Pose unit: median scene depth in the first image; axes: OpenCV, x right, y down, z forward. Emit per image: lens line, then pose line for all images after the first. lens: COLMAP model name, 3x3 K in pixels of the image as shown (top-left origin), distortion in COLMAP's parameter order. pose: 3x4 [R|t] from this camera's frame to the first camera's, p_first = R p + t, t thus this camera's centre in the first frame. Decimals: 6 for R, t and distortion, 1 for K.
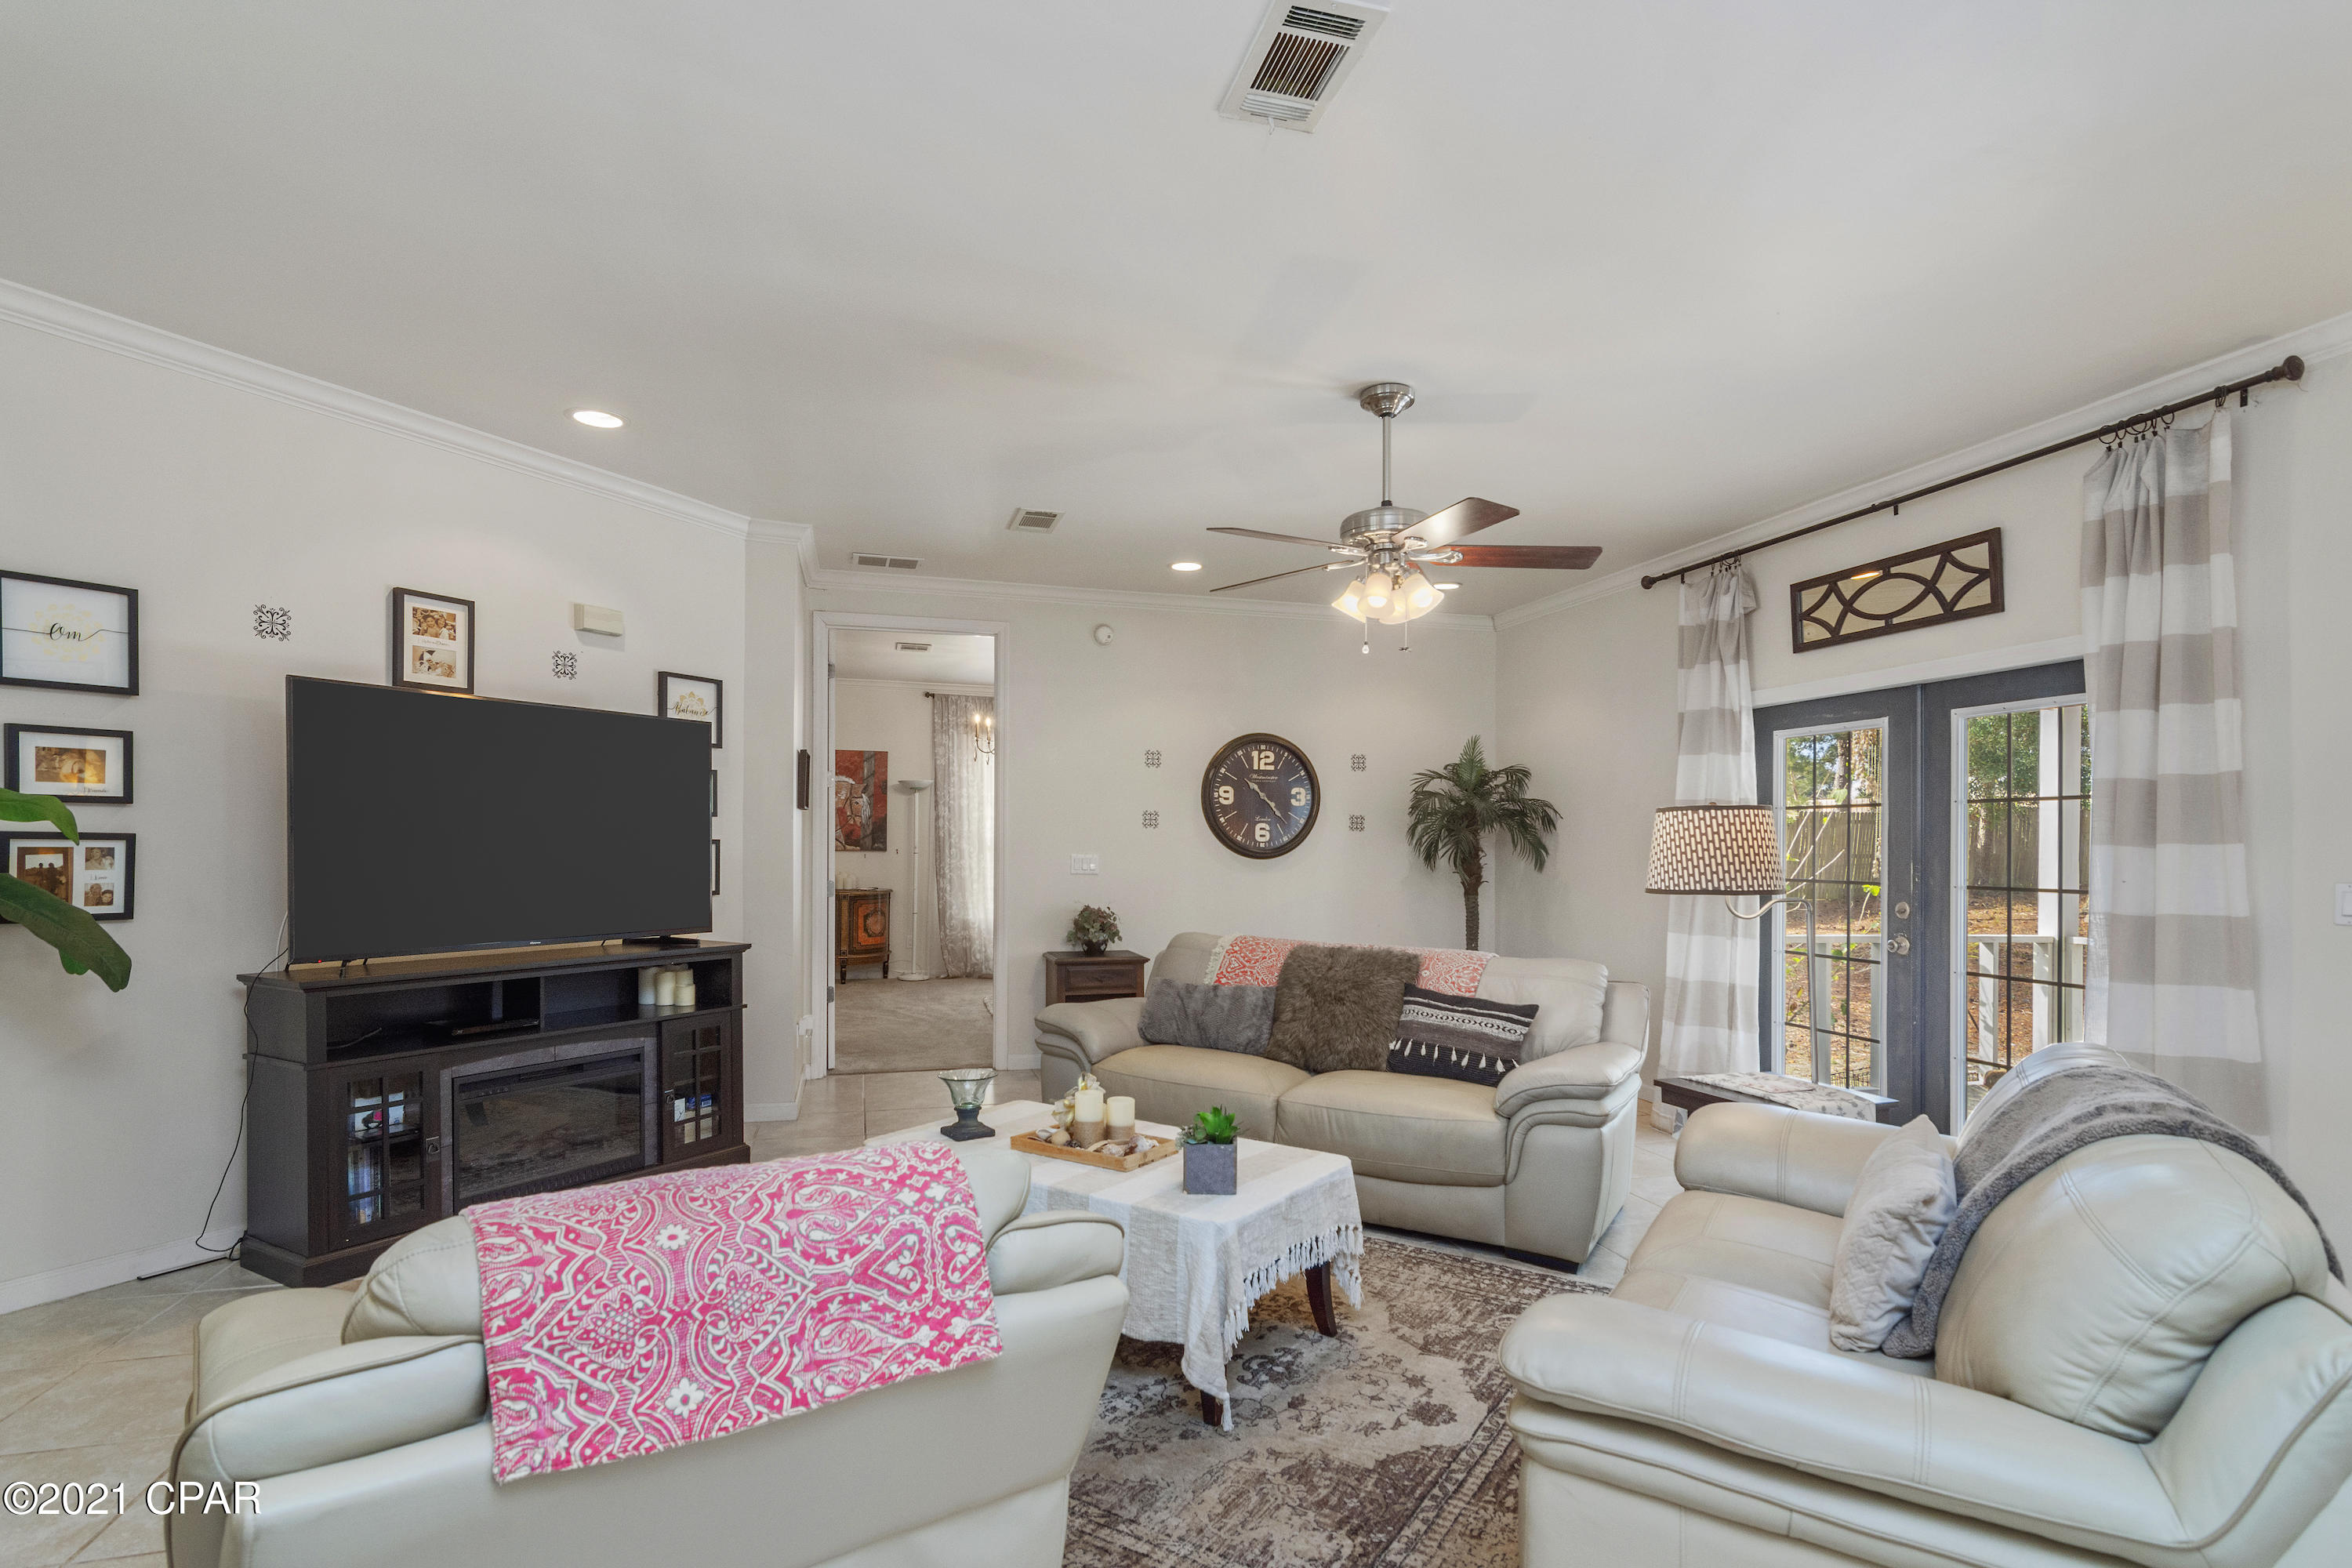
lens RADIAL K [[1123.1, 0, 1176.3], [0, 1123.1, 852.1], [0, 0, 1]] dist [-0.000549, 0.000044]
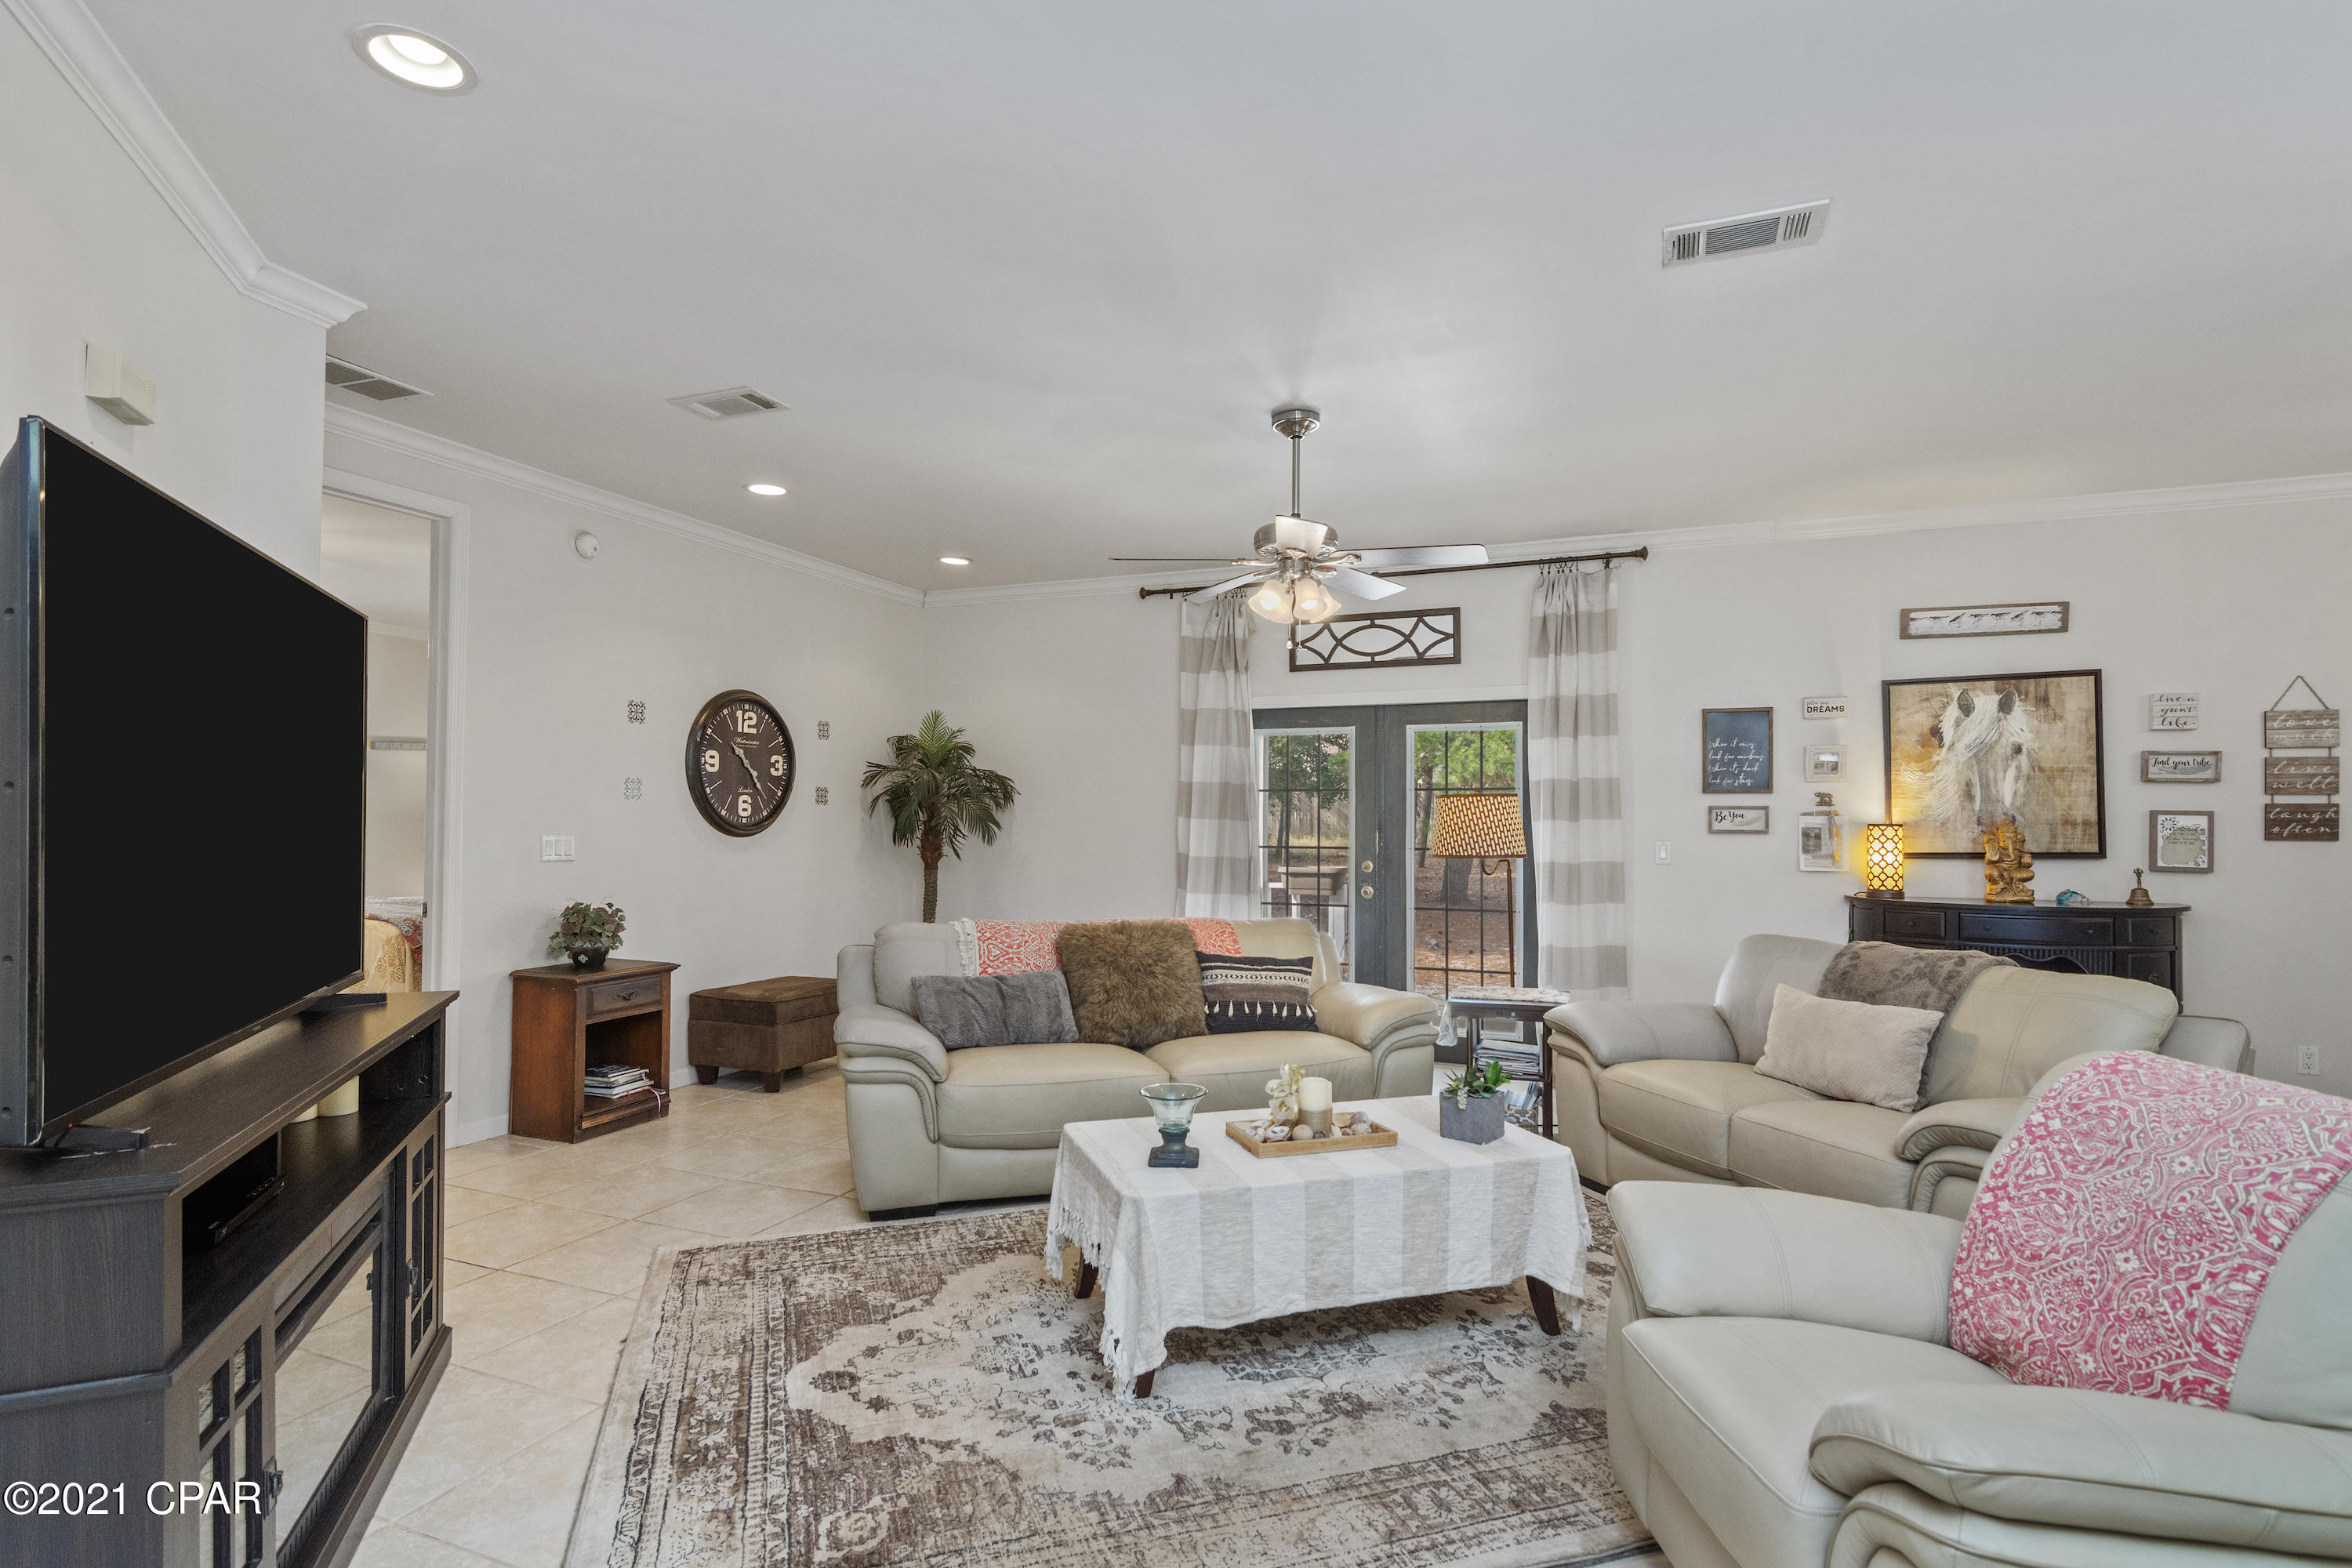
lens RADIAL K [[1137.5, 0, 1177.8], [0, 1137.5, 805.8], [0, 0, 1]] dist [-0.001579, -0.000202]
pose [[0.632392, 0.004997, 0.774632, -0.662838], [0.005642, 0.999923, -0.011056, -0.010331], [-0.774628, 0.011362, 0.632315, 0.332205]]
